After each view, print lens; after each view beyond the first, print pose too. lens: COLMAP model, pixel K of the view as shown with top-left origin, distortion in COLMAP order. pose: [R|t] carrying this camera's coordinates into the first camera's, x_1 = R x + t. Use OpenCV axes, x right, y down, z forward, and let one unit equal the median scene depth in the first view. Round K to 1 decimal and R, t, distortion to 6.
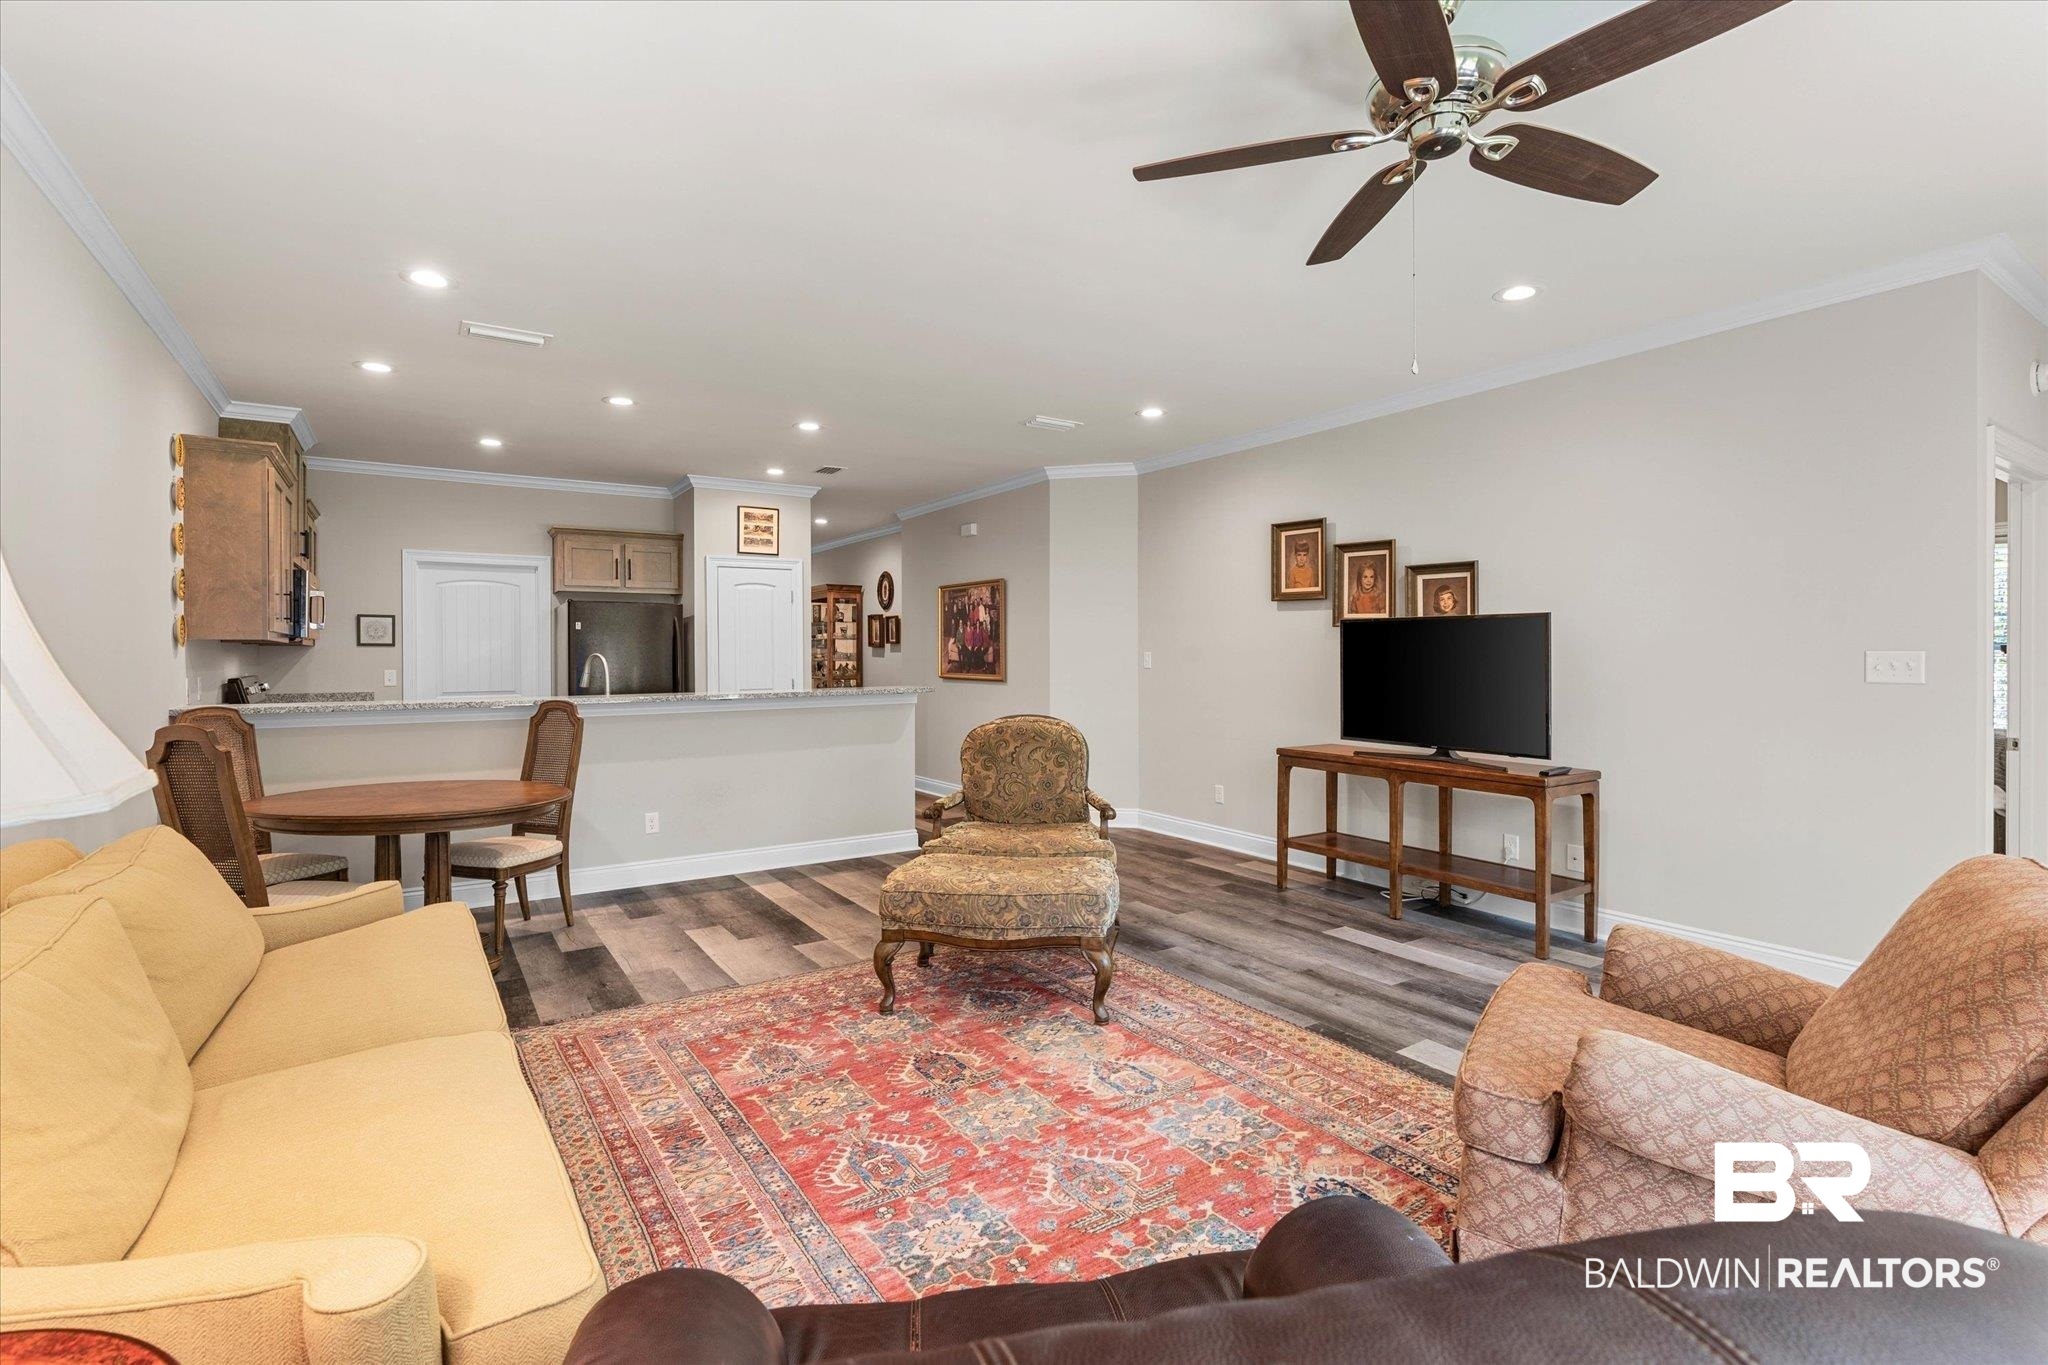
lens RADIAL K [[930.4, 0, 1024.0], [0, 930.4, 682.5], [0, 0, 1]] dist [-0.012582, 0.000541]
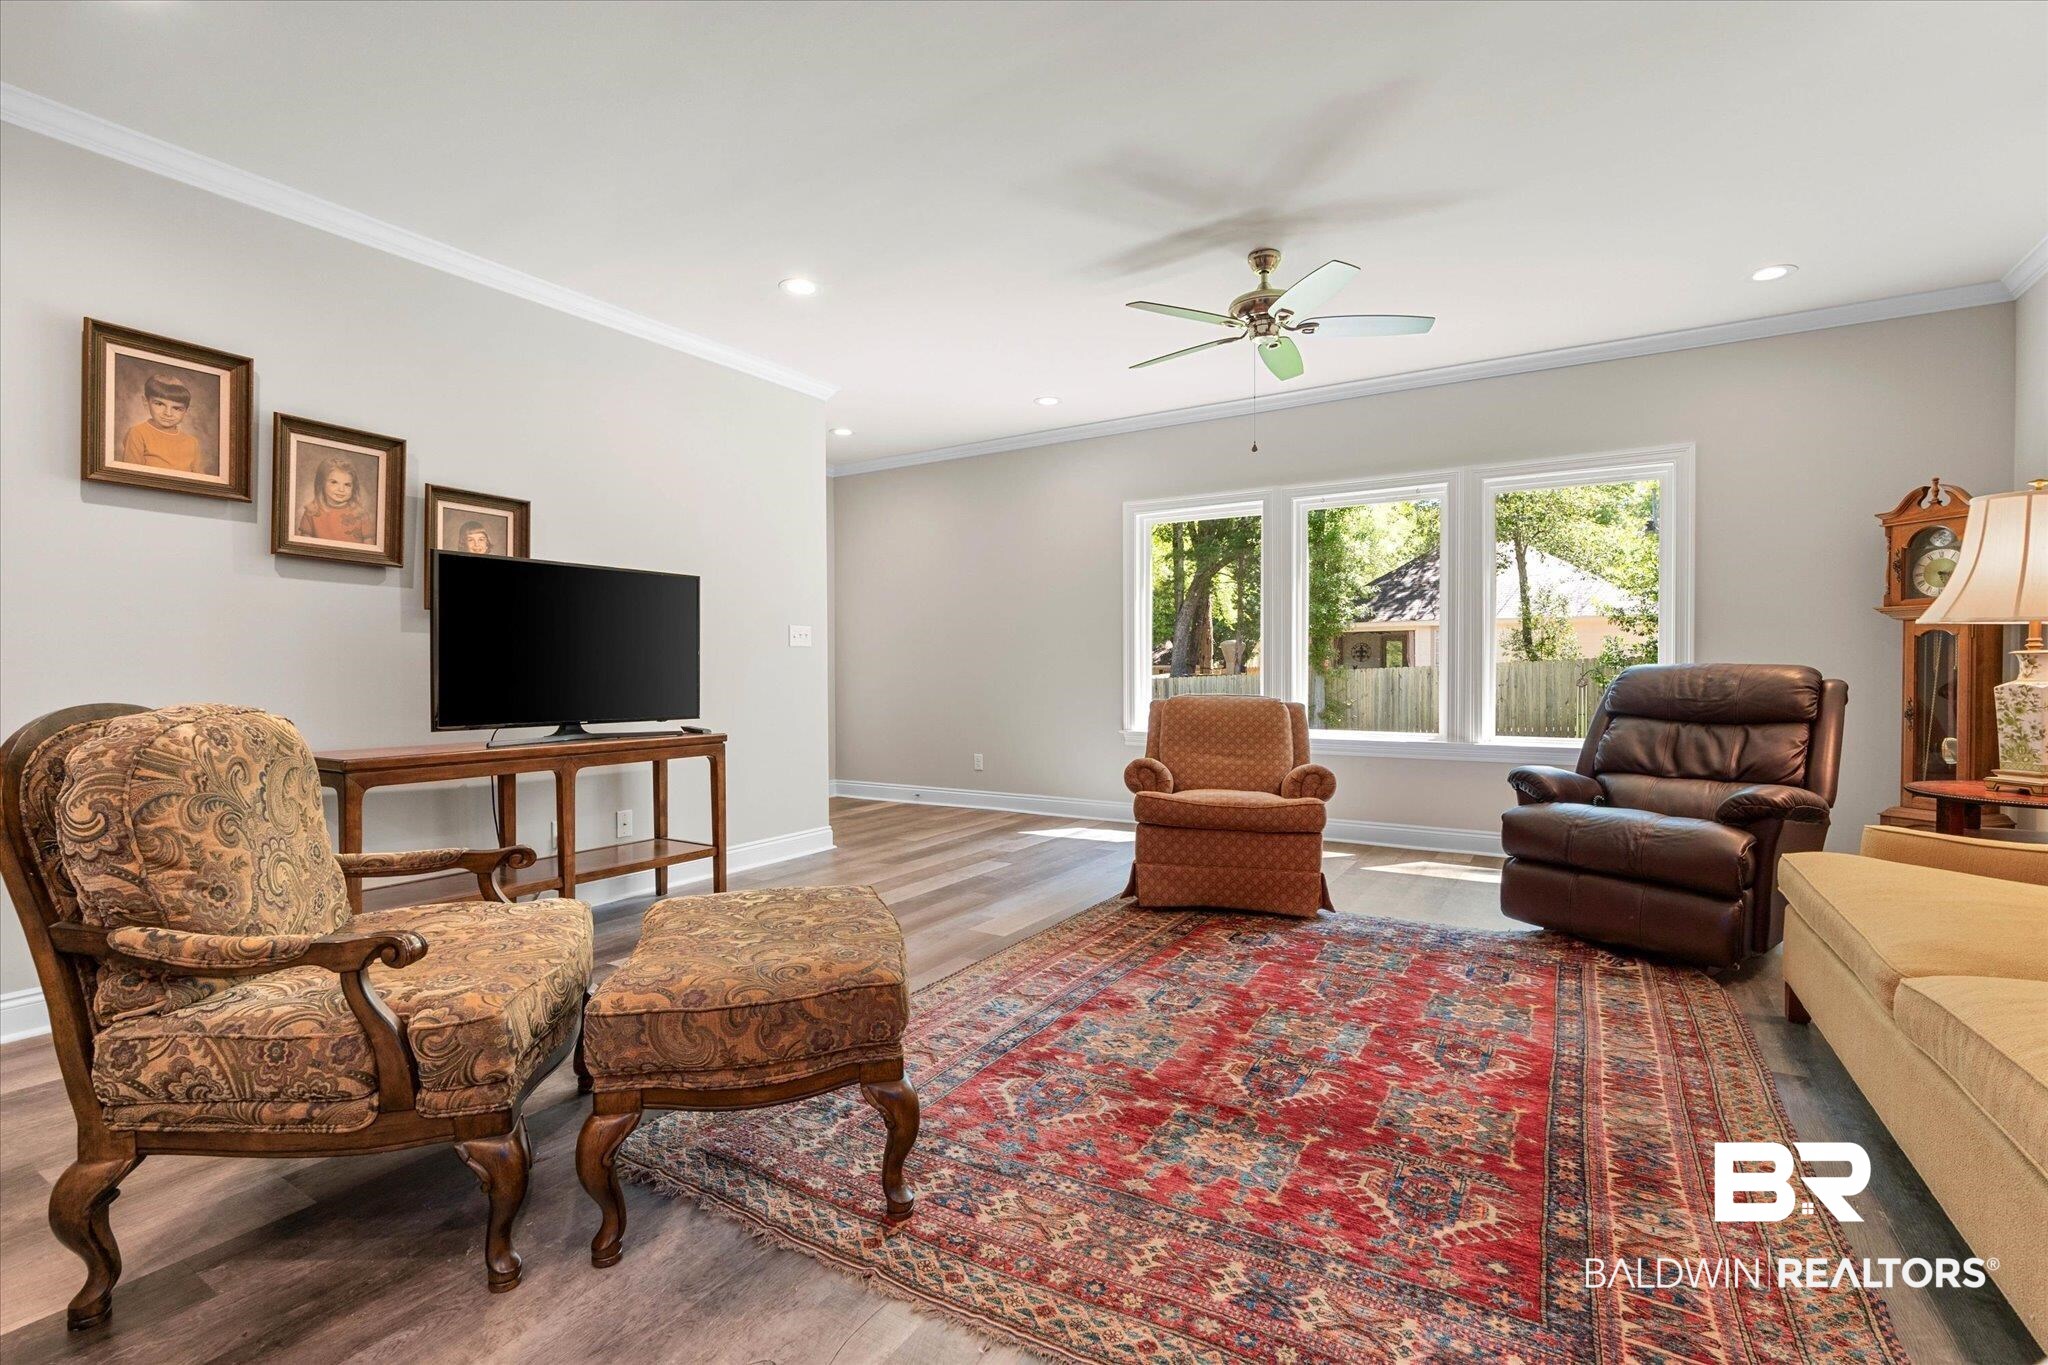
lens RADIAL K [[930.4, 0, 1024.0], [0, 930.4, 682.5], [0, 0, 1]] dist [-0.012582, 0.000541]
pose [[-0.422773, -0.005987, 0.906216, -0.499094], [0.032570, 0.999232, 0.021796, 0.030868], [-0.905650, 0.038730, -0.422253, 1.046503]]
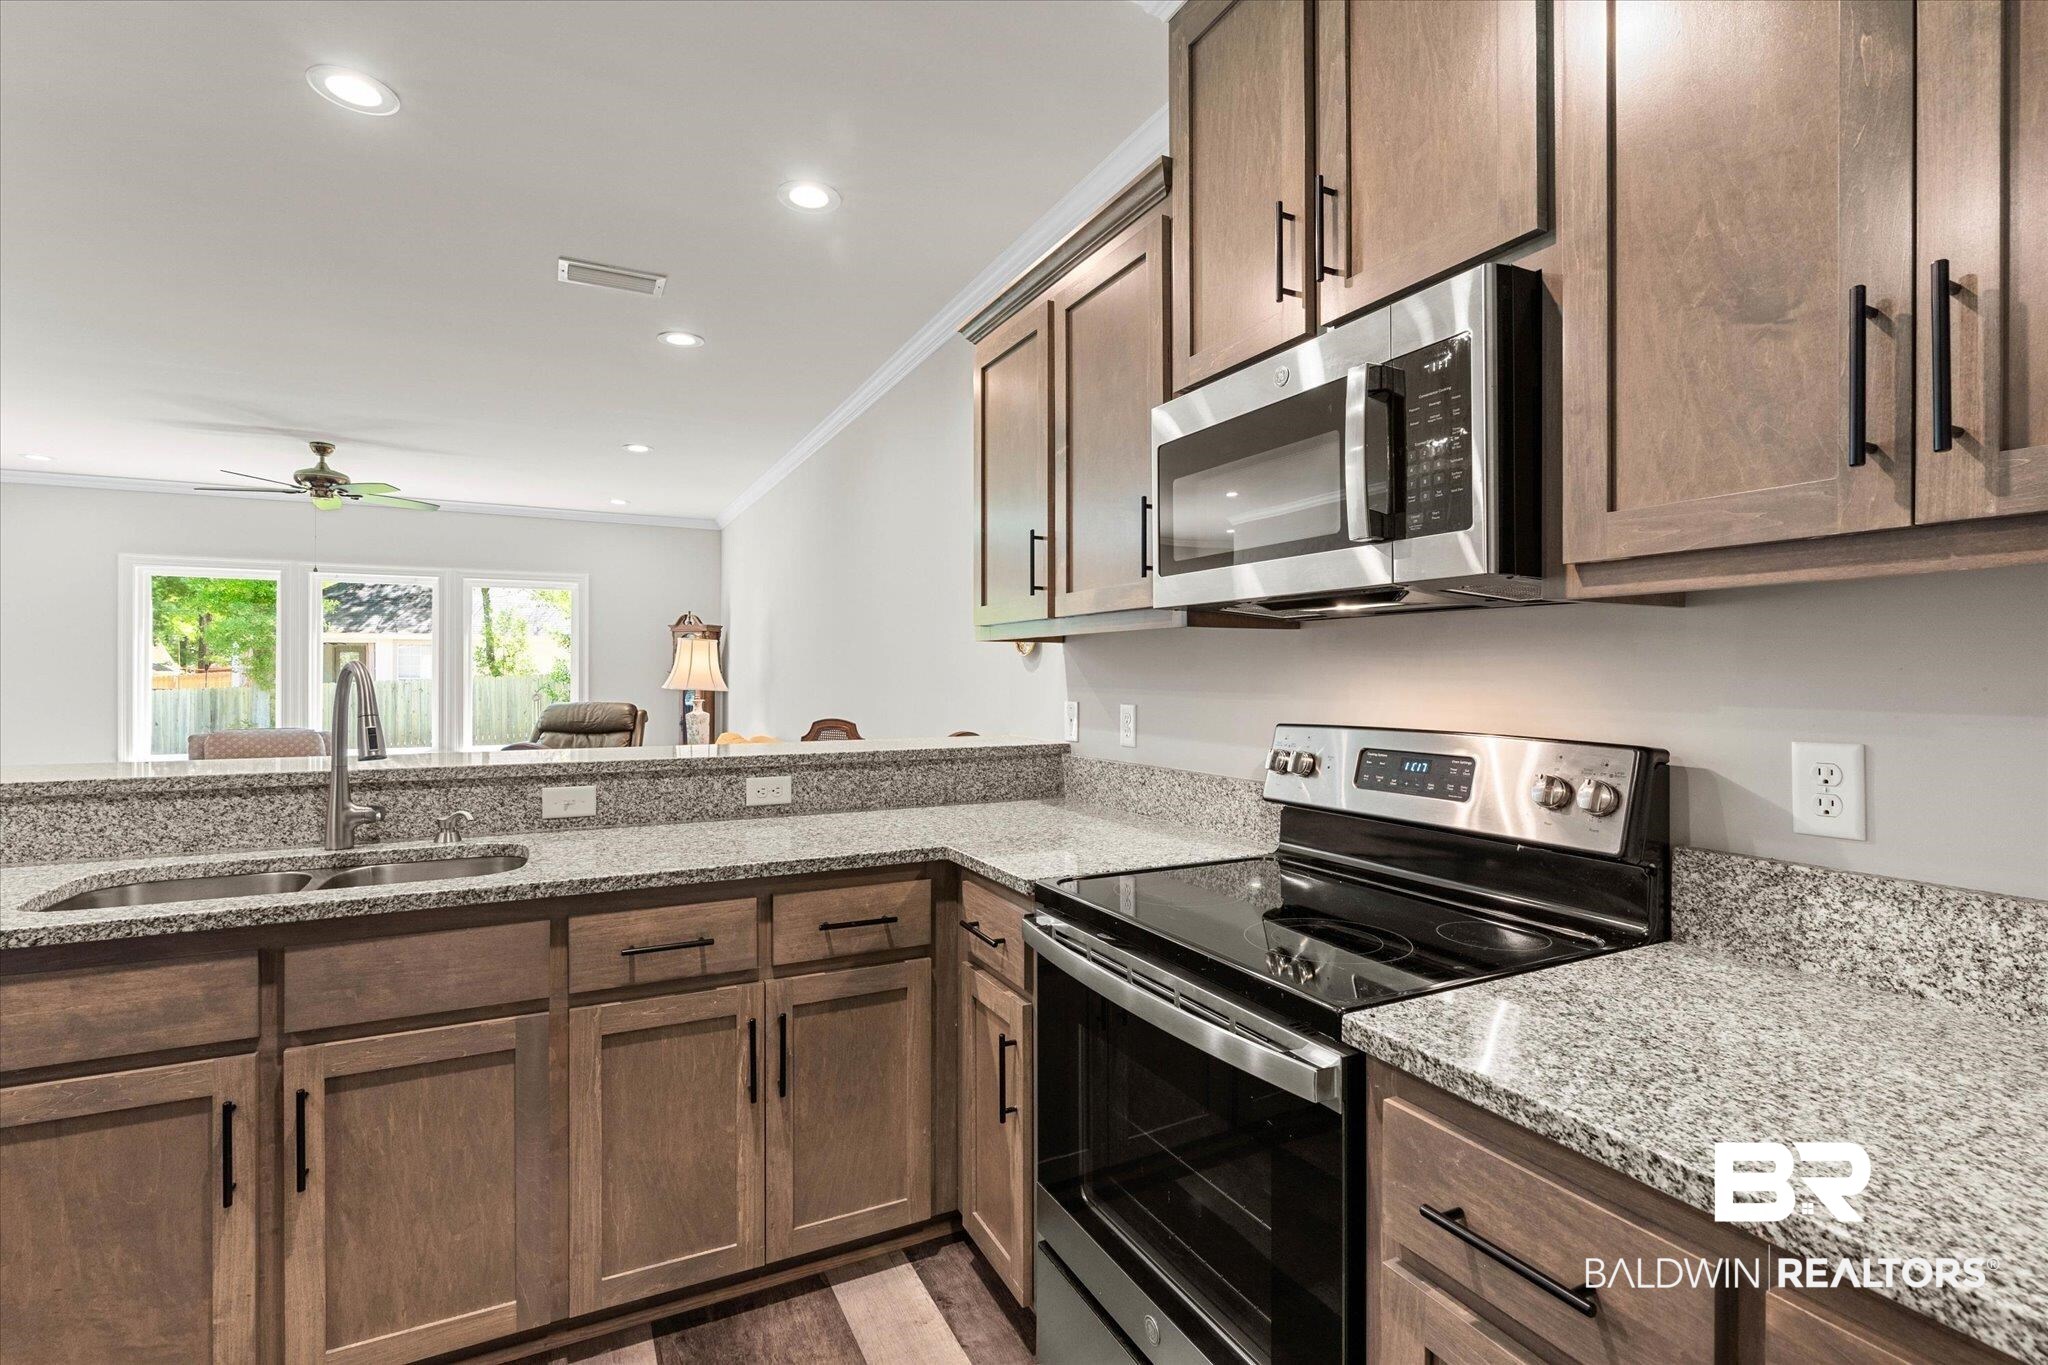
lens RADIAL K [[930.4, 0, 1024.0], [0, 930.4, 682.5], [0, 0, 1]] dist [-0.012582, 0.000541]
pose [[-0.993496, 0.004708, 0.113774, -0.983602], [0.009267, 0.999174, 0.039574, -0.045133], [-0.113493, 0.040371, -0.992718, 1.706869]]
